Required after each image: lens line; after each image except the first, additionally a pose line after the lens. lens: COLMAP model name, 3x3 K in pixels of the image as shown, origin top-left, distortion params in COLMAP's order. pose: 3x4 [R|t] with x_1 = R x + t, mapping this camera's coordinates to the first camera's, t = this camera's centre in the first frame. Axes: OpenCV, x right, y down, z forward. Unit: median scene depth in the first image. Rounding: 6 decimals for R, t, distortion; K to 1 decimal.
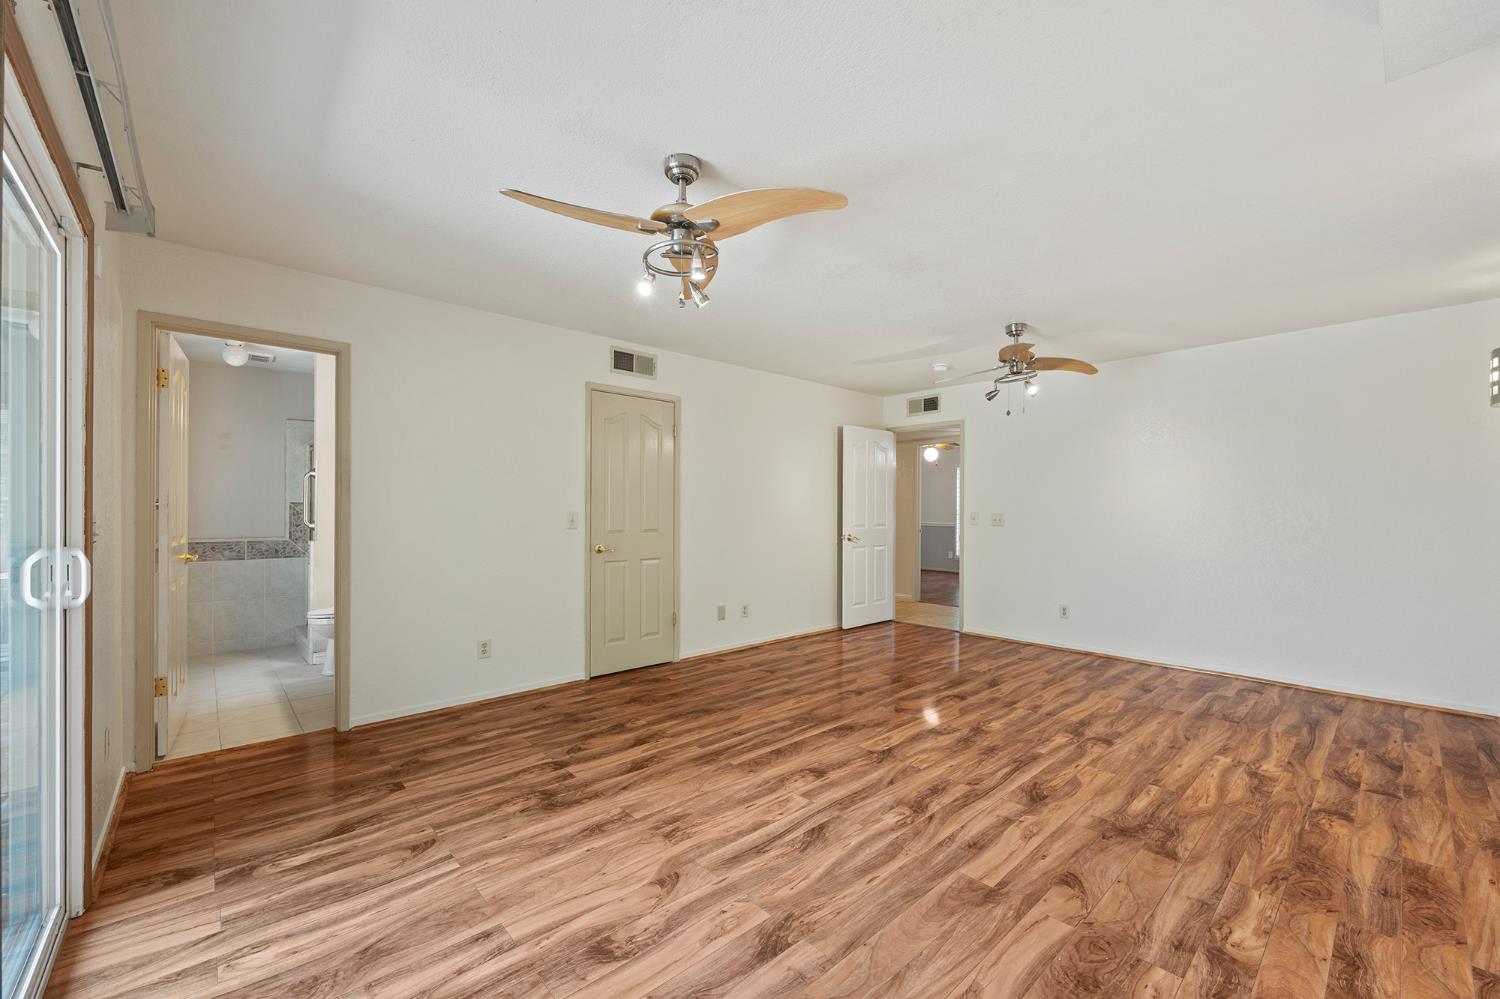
lens RADIAL K [[572.6, 0, 752.8], [0, 572.6, 507.7], [0, 0, 1]] dist [-0.002684, -0.000241]
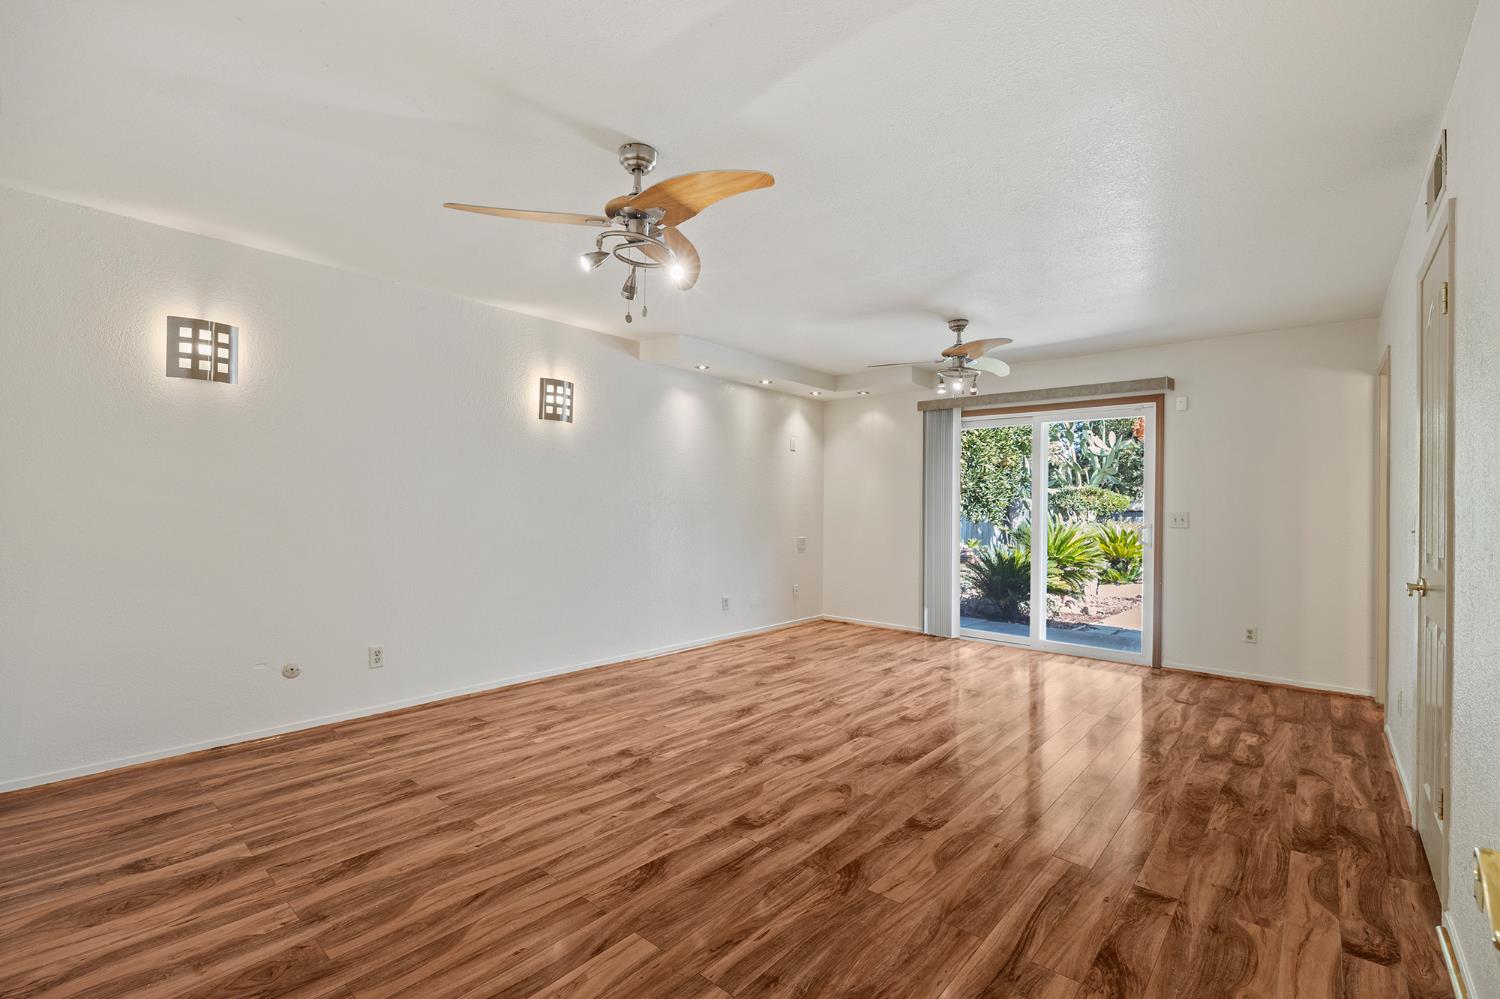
lens RADIAL K [[572.6, 0, 752.8], [0, 572.6, 507.7], [0, 0, 1]] dist [-0.002684, -0.000241]
pose [[-0.994284, -0.012249, -0.106061, 0.541003], [-0.012084, 0.999925, -0.002204, 0.012084], [0.106080, -0.000910, -0.994357, 2.043570]]
